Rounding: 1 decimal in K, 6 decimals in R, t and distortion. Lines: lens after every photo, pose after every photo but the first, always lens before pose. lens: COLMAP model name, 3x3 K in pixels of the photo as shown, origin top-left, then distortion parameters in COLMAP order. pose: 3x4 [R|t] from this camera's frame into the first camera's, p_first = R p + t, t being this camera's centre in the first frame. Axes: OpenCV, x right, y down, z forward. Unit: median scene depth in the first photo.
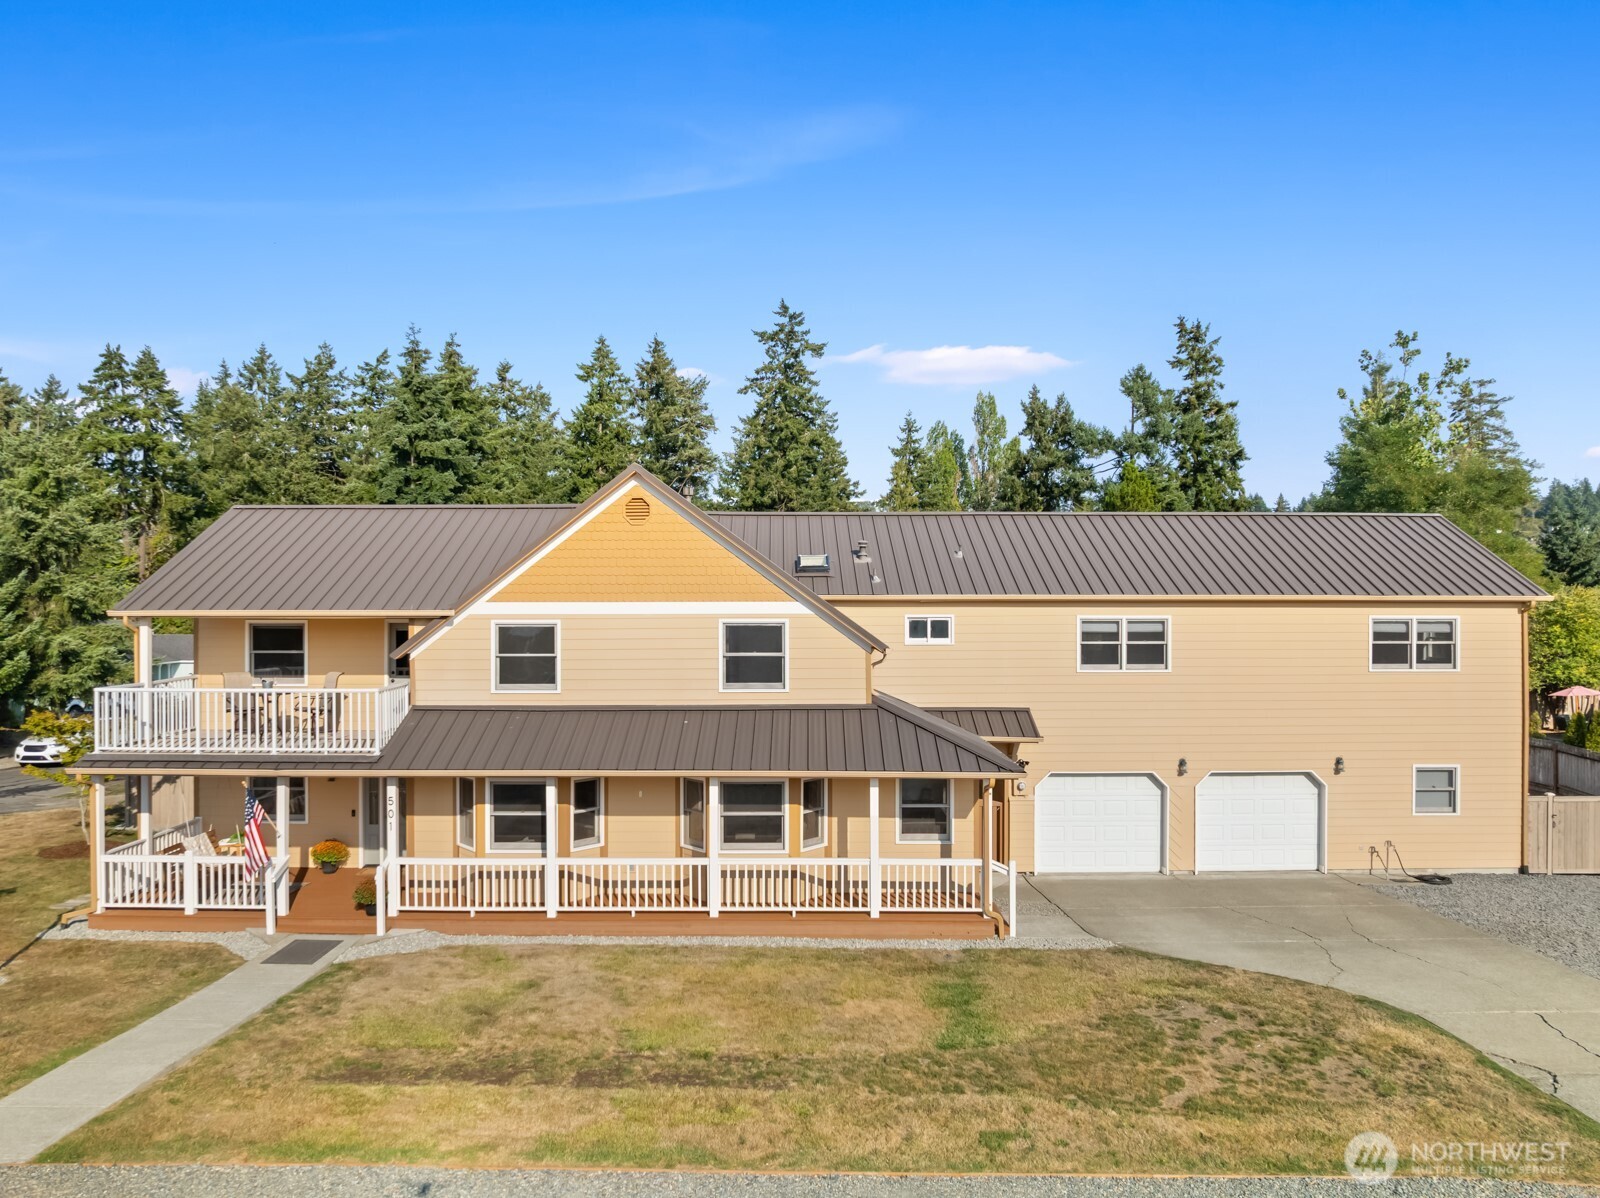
lens RADIAL K [[1100.1, 0, 835.8], [0, 1100.1, 609.6], [0, 0, 1]] dist [-0.036131, 0.009604]
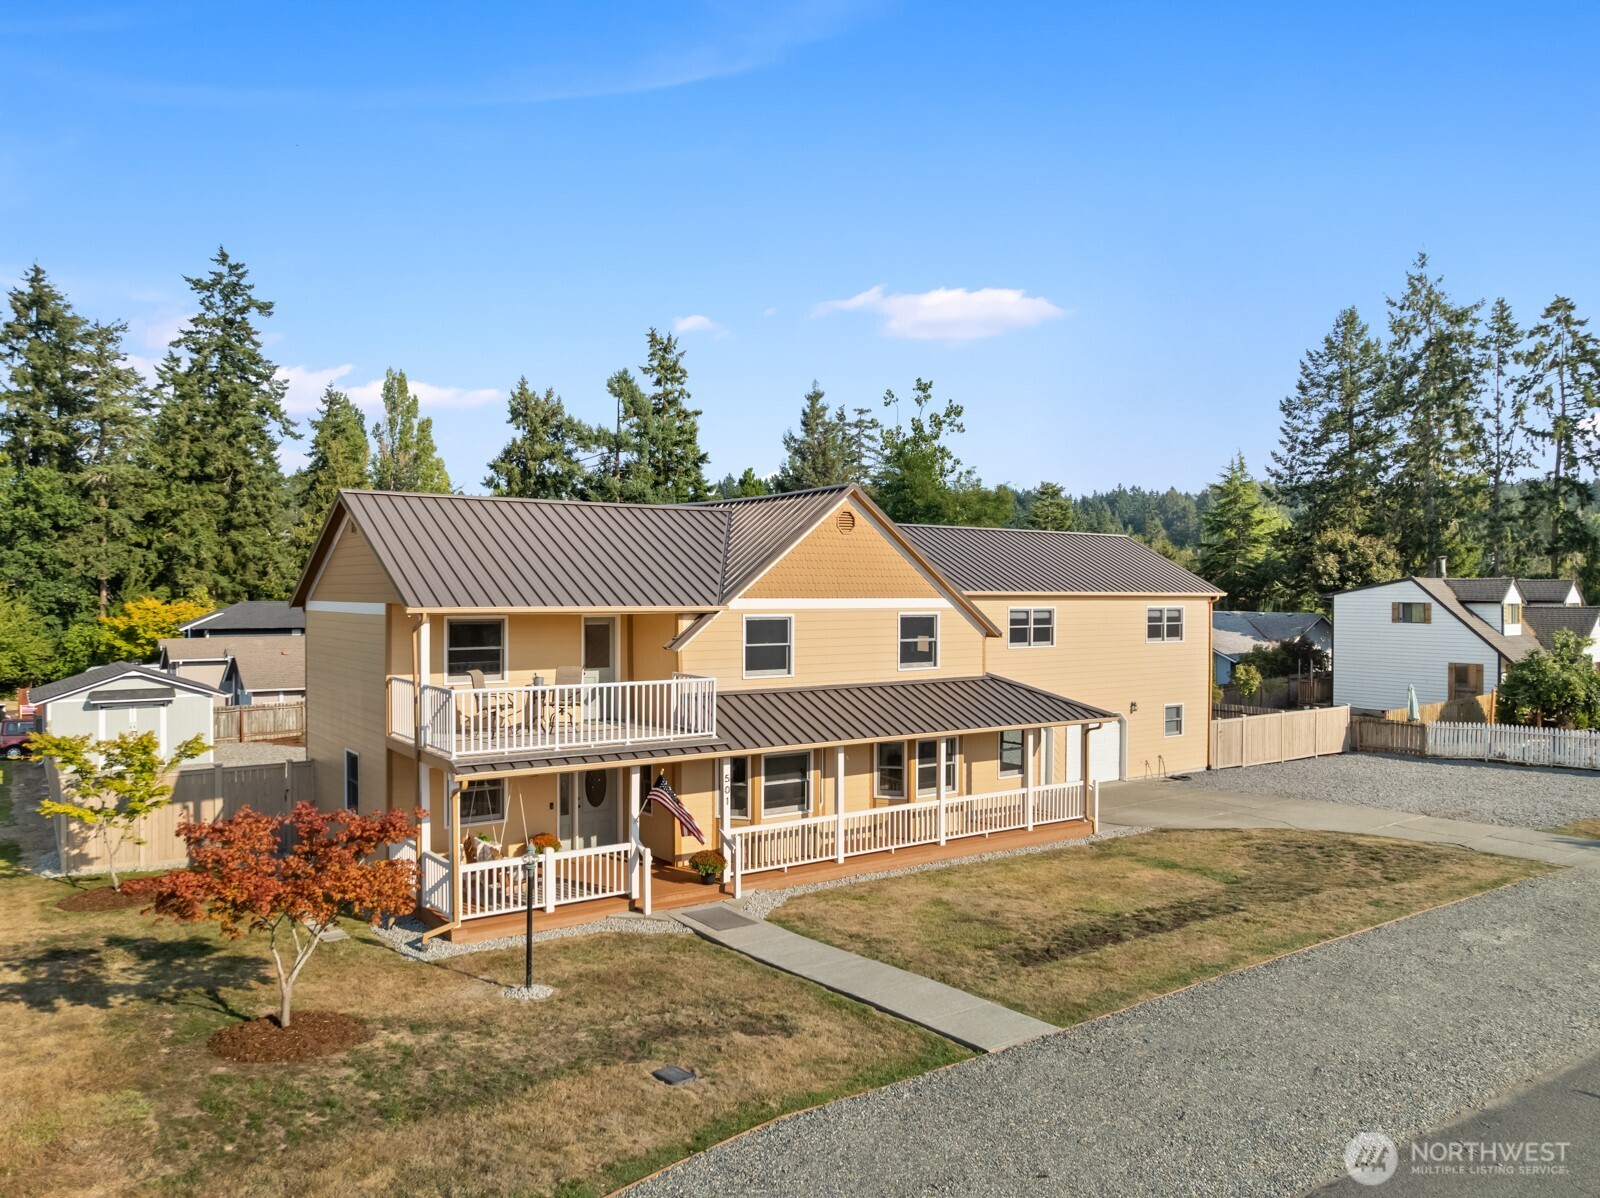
lens RADIAL K [[1100.1, 0, 808.5], [0, 1100.1, 591.0], [0, 0, 1]] dist [-0.036131, 0.009604]
pose [[0.825605, 0.003354, 0.564238, -0.735270], [-0.002401, 0.999994, -0.002431, -0.009768], [-0.564243, 0.000652, 0.825609, 0.024613]]
